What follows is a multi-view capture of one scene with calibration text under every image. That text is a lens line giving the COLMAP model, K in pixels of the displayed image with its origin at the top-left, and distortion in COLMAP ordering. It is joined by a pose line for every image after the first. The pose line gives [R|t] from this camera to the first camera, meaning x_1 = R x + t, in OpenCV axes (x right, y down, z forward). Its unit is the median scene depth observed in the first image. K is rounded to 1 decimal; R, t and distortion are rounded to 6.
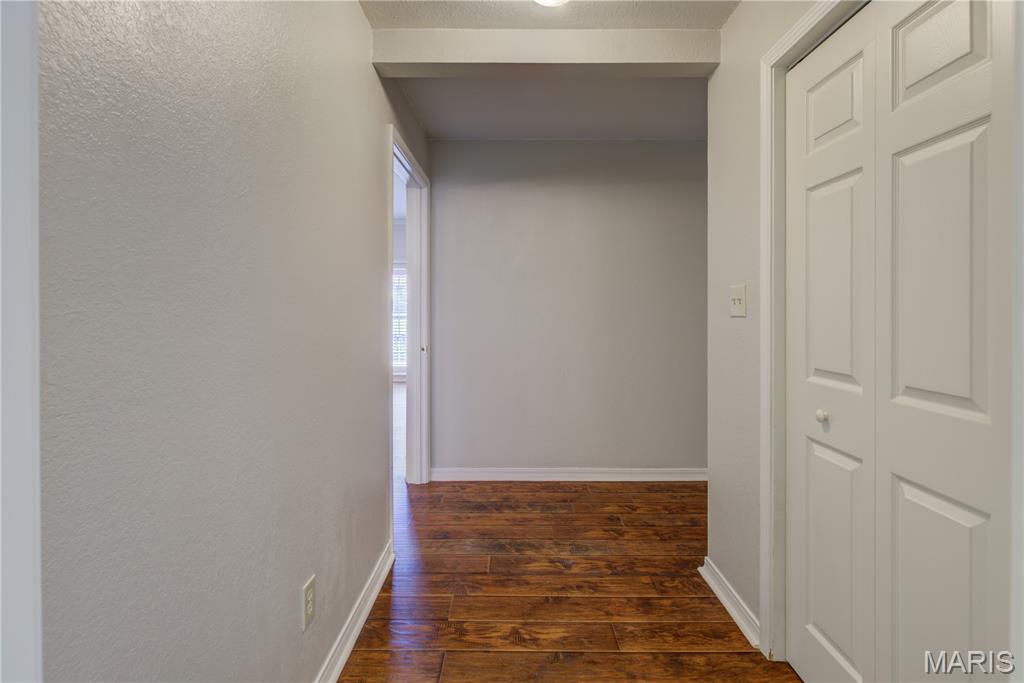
lens RADIAL K [[482.3, 0, 522.5], [0, 482.3, 320.6], [0, 0, 1]] dist [-0.000981, -0.000172]
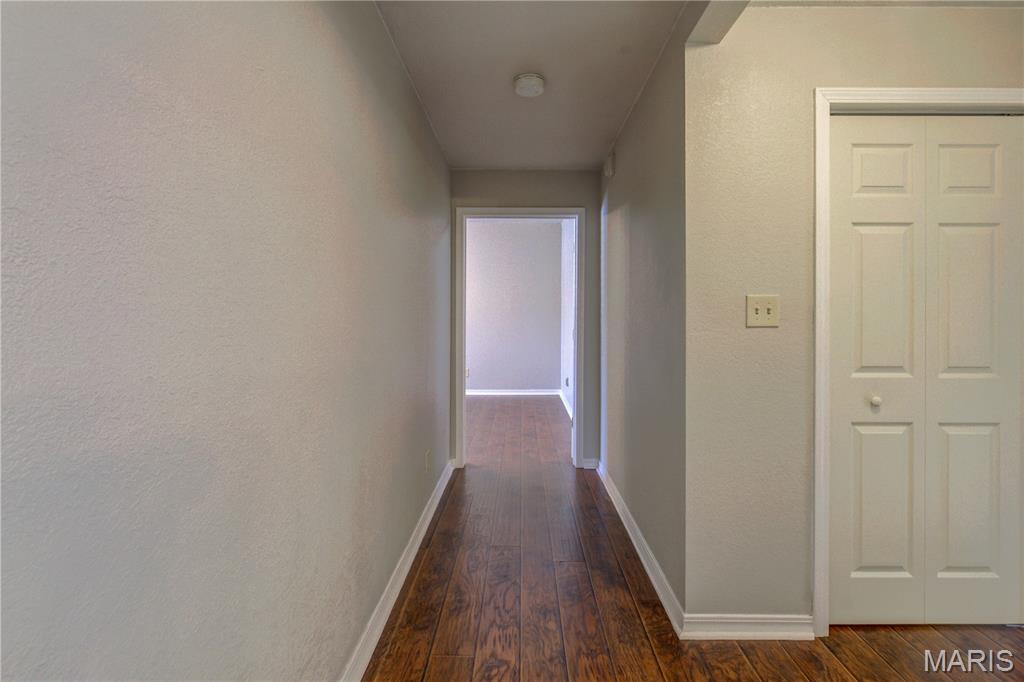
lens RADIAL K [[482.3, 0, 522.5], [0, 482.3, 320.1], [0, 0, 1]] dist [-0.000981, -0.000172]
pose [[0.007900, -0.000875, 0.999968, -0.588855], [0.012343, 0.999924, 0.000778, -0.030271], [-0.999893, 0.012337, 0.007911, 1.654502]]
